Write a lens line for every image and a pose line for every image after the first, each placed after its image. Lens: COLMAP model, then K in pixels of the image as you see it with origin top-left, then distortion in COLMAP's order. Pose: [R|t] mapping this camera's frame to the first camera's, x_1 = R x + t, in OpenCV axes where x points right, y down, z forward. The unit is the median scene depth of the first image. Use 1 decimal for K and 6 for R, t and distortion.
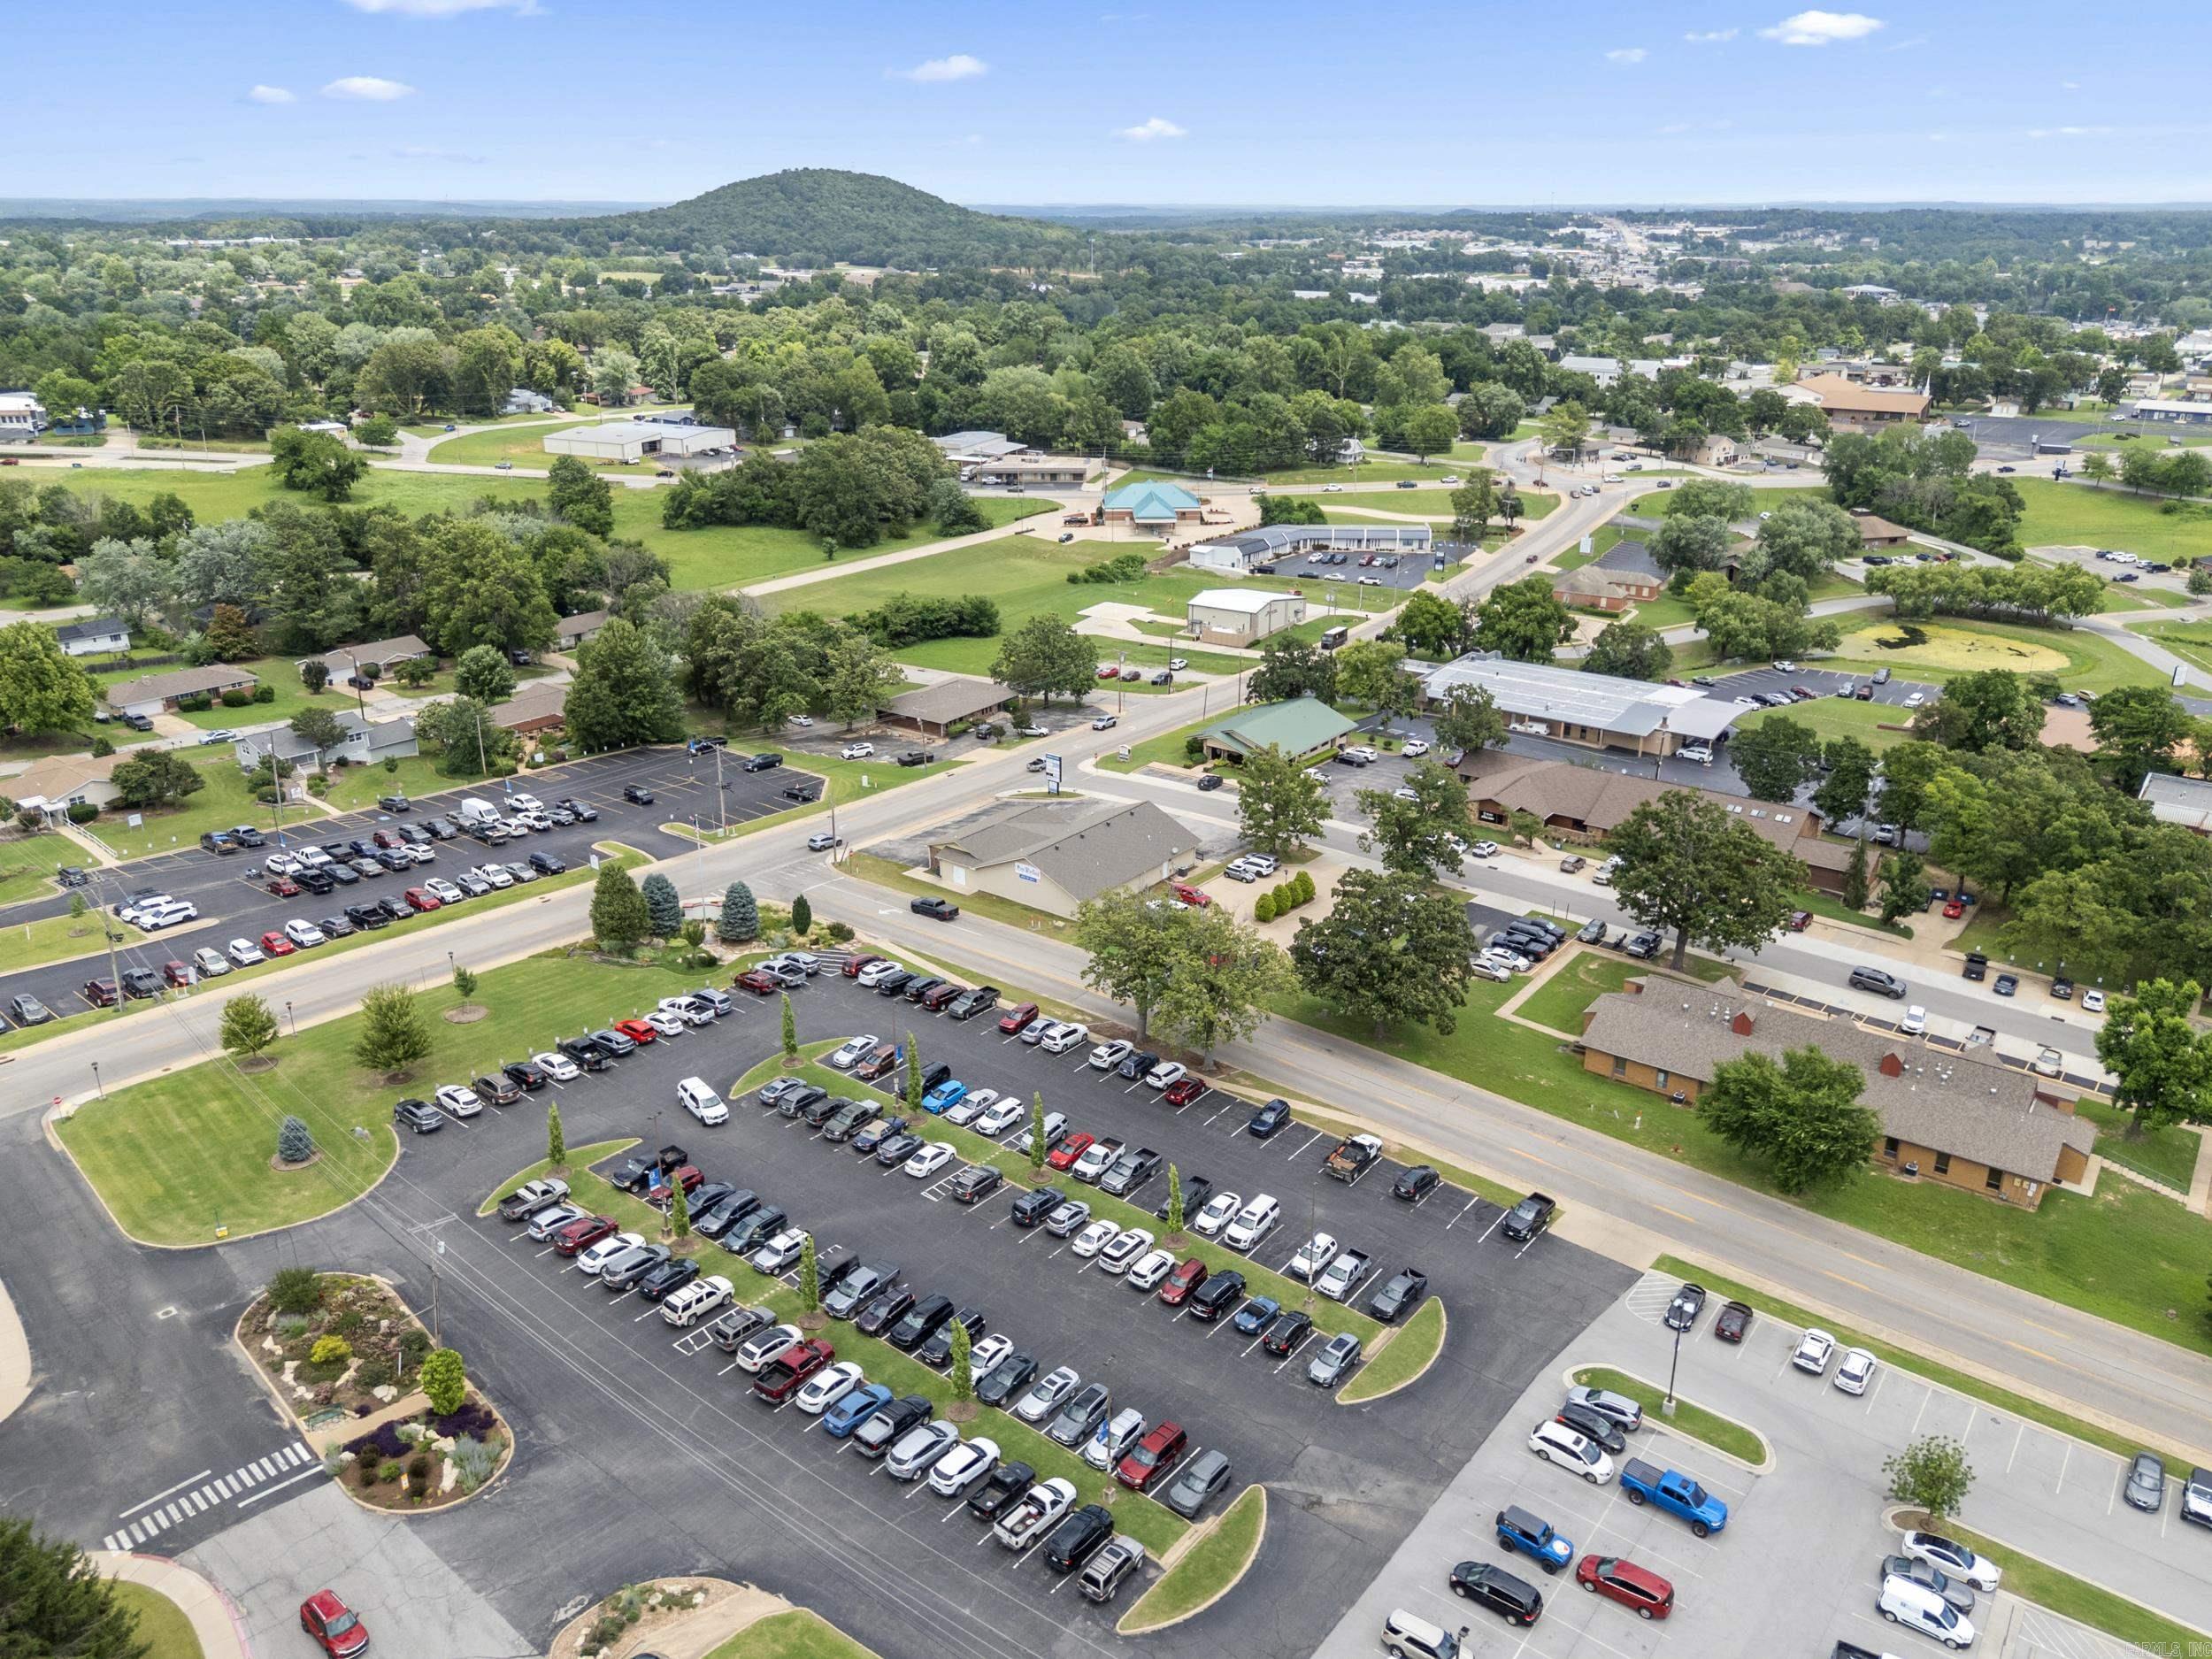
lens RADIAL K [[1622.5, 0, 1114.6], [0, 1622.5, 827.3], [0, 0, 1]] dist [0.068767, -0.071729]
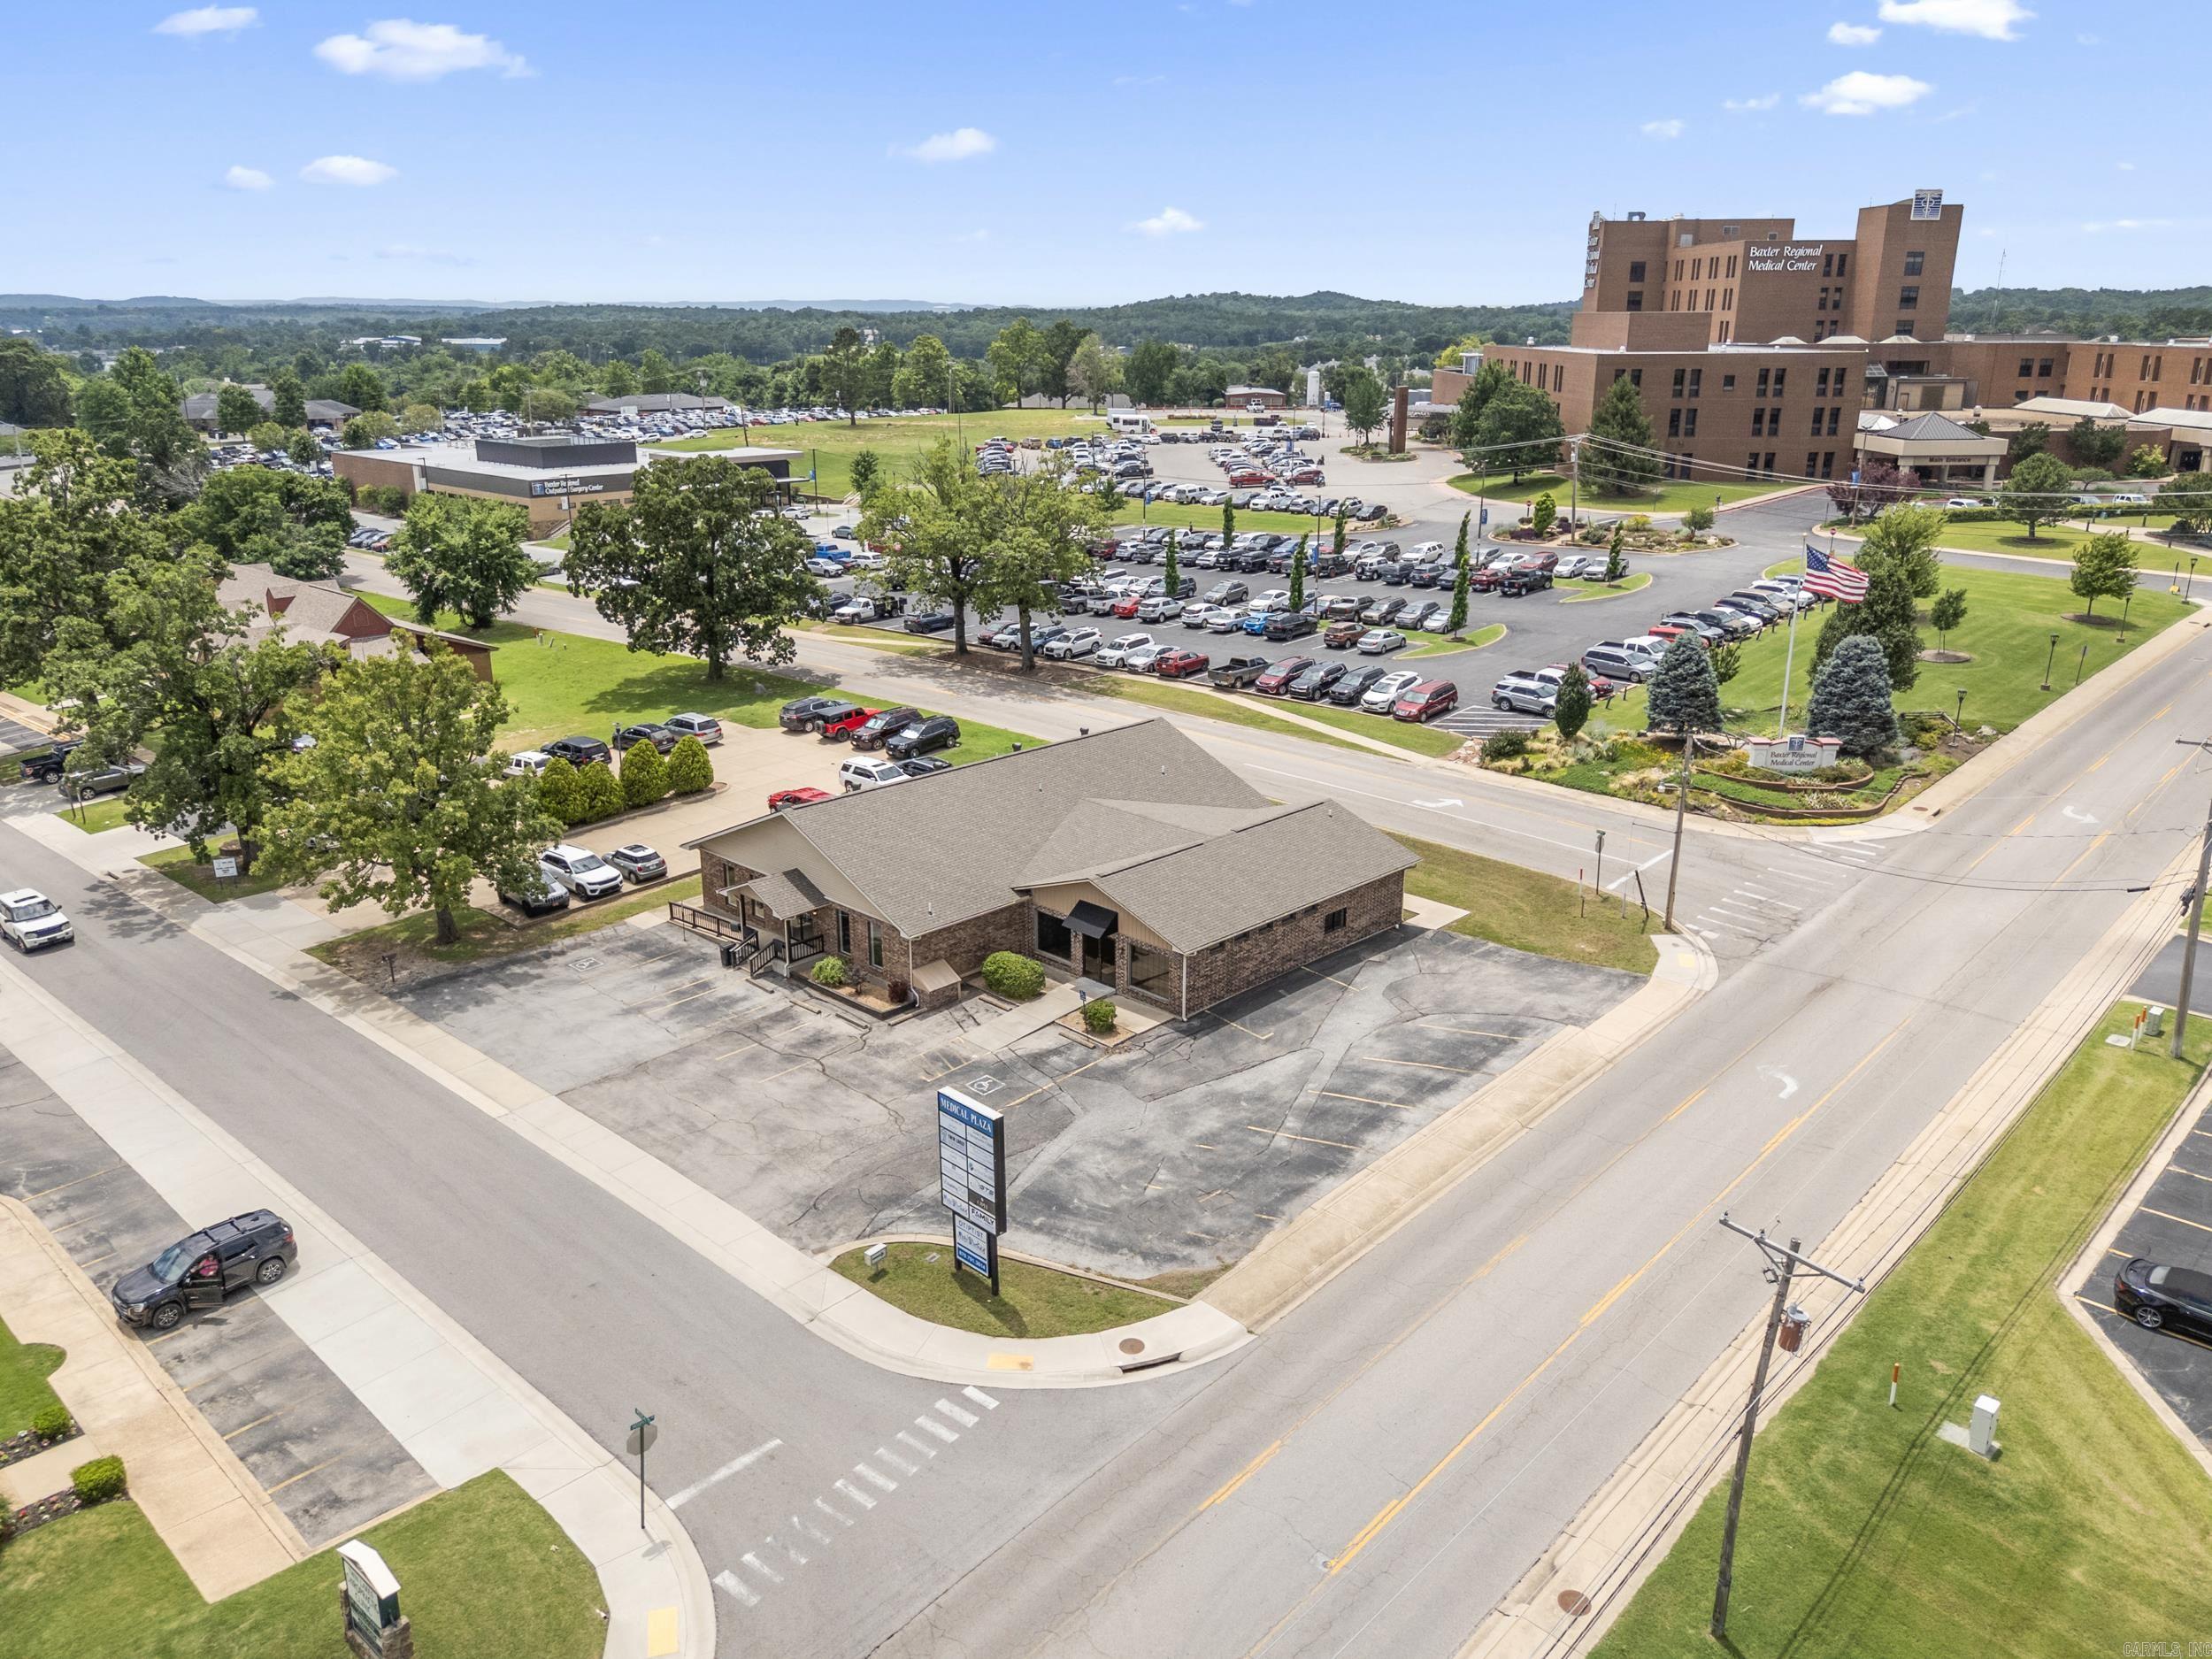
lens RADIAL K [[1622.5, 0, 1114.6], [0, 1622.5, 827.3], [0, 0, 1]] dist [0.068767, -0.071729]
pose [[-0.993258, -0.035410, 0.110381, -0.052842], [0.040406, 0.786732, 0.615971, -0.135665], [-0.108652, 0.616278, -0.779997, 0.772046]]
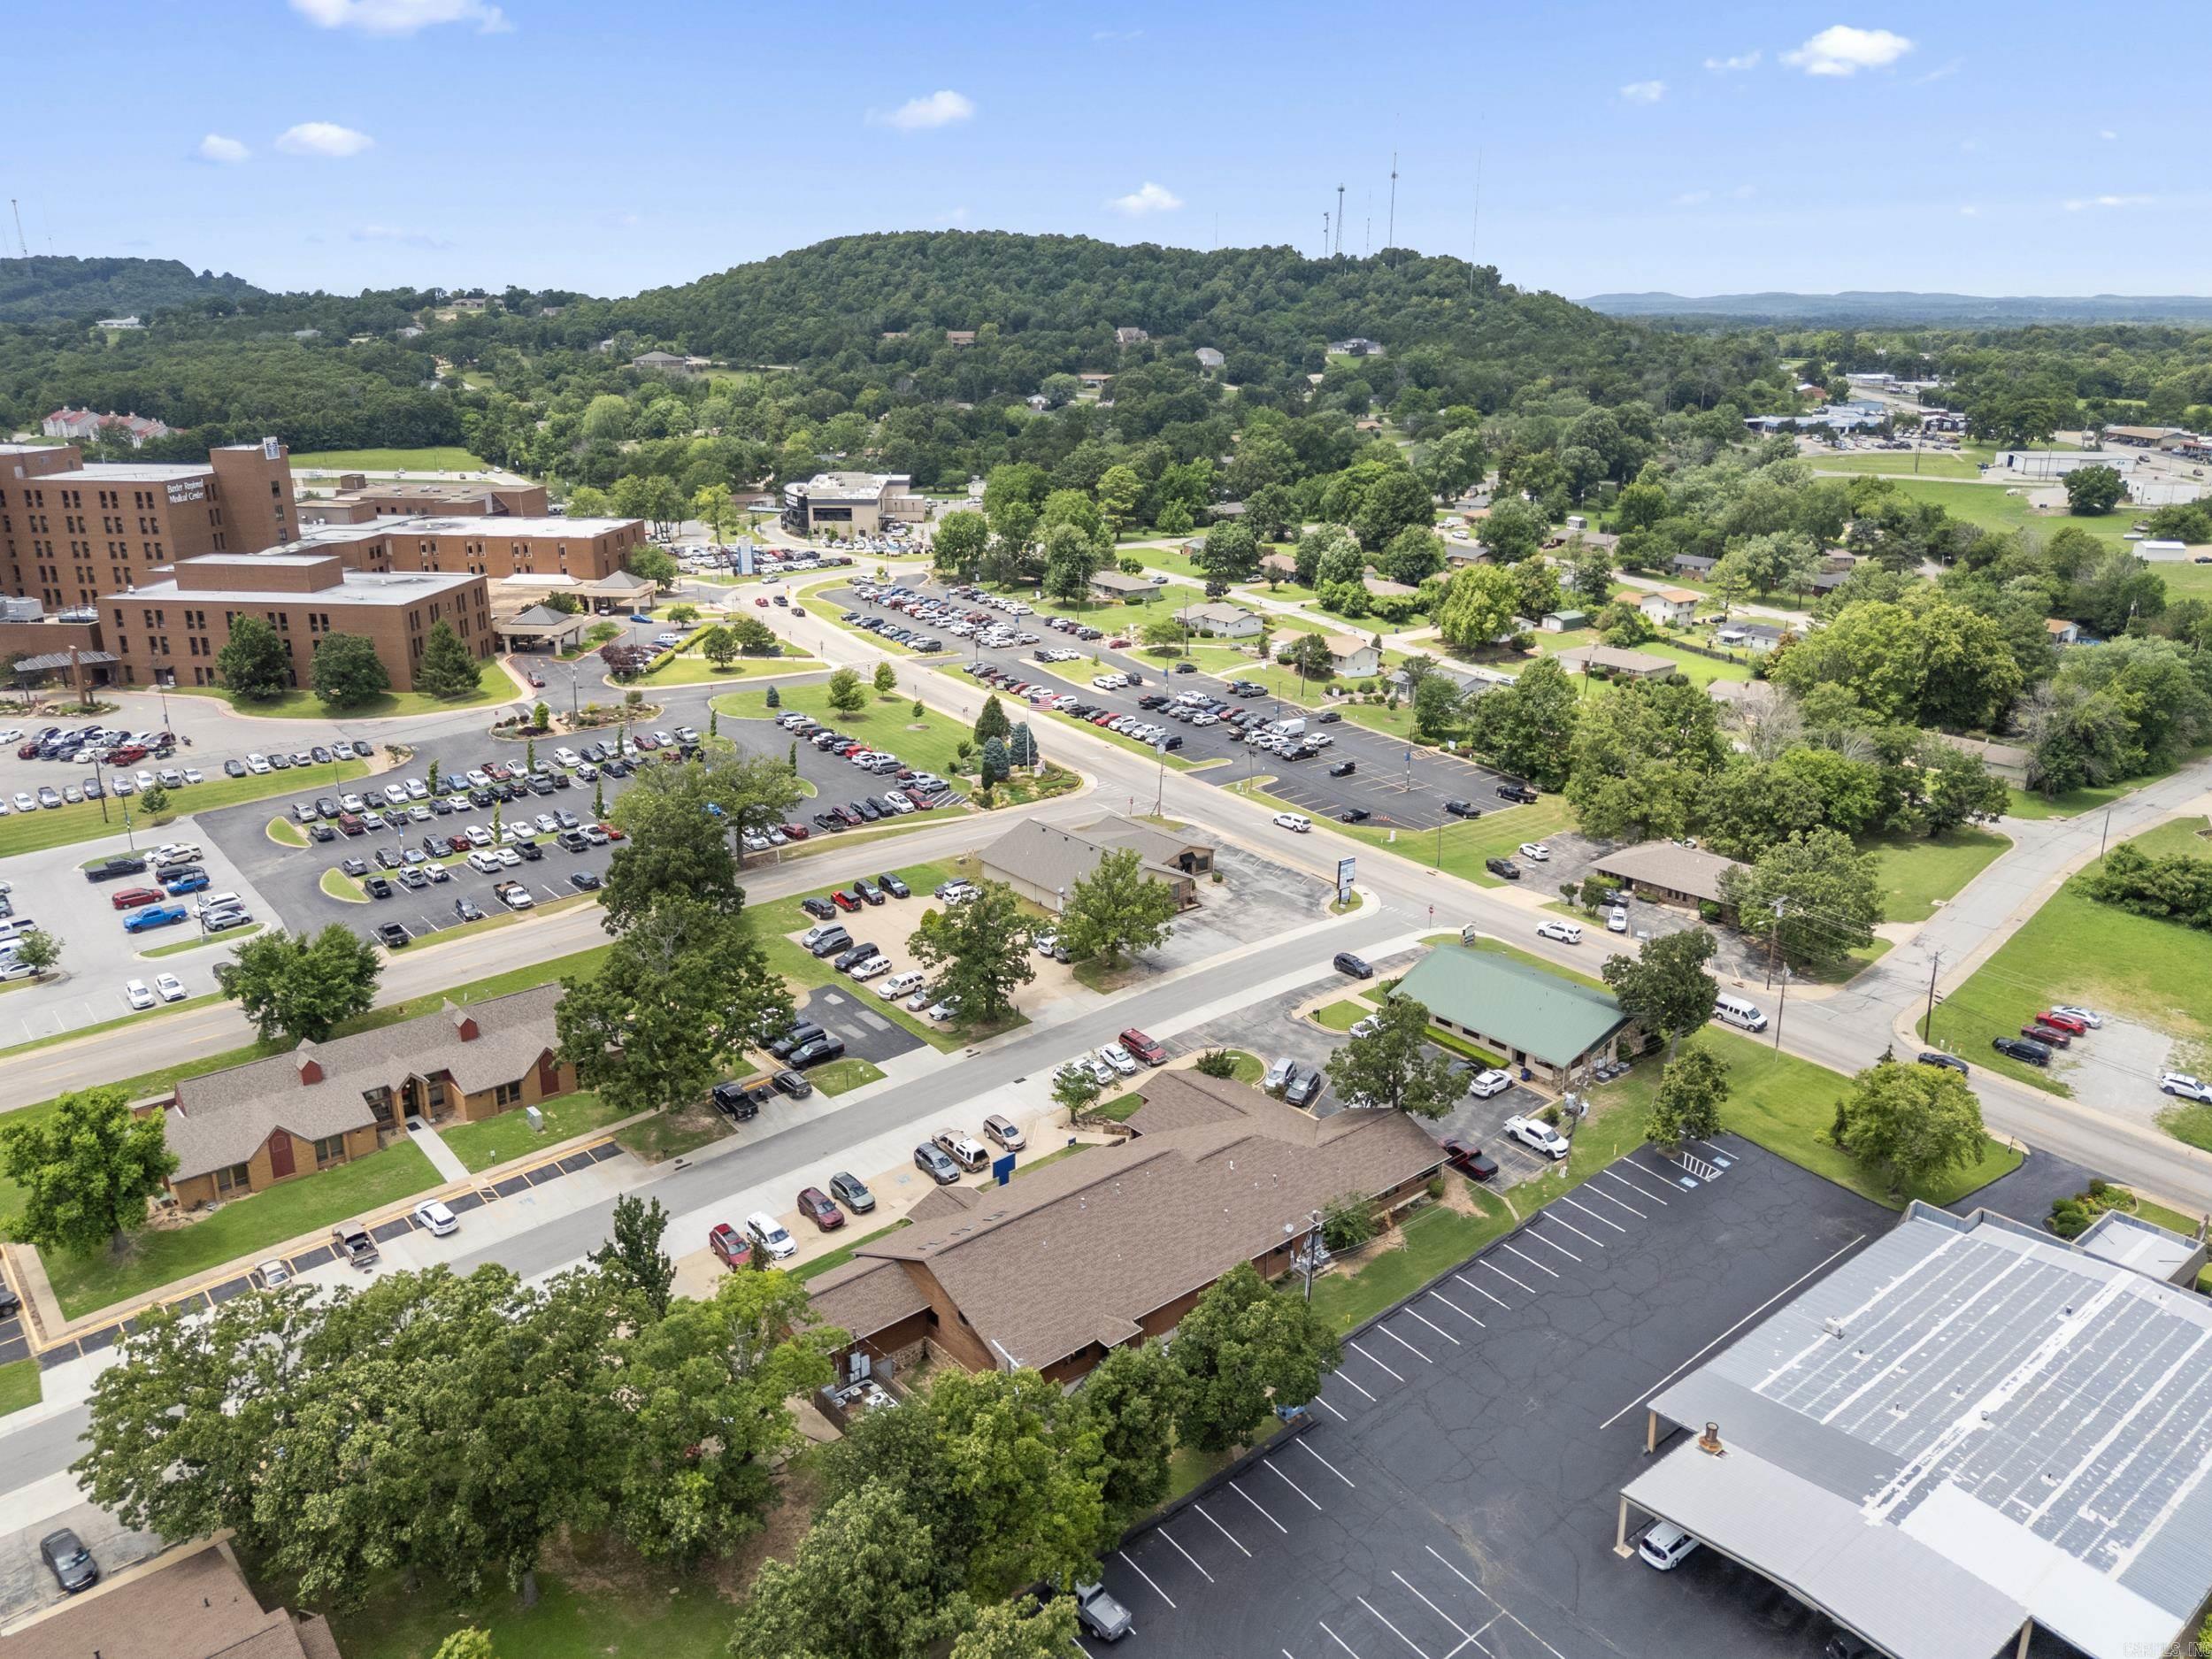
lens RADIAL K [[1626.4, 0, 1112.5], [0, 1626.4, 797.6], [0, 0, 1]] dist [0.079876, -0.078172]
pose [[-0.232096, 0.281481, -0.931075, 0.554902], [-0.346903, 0.870314, 0.349587, -0.232700], [0.908730, 0.404130, -0.104350, 0.653001]]
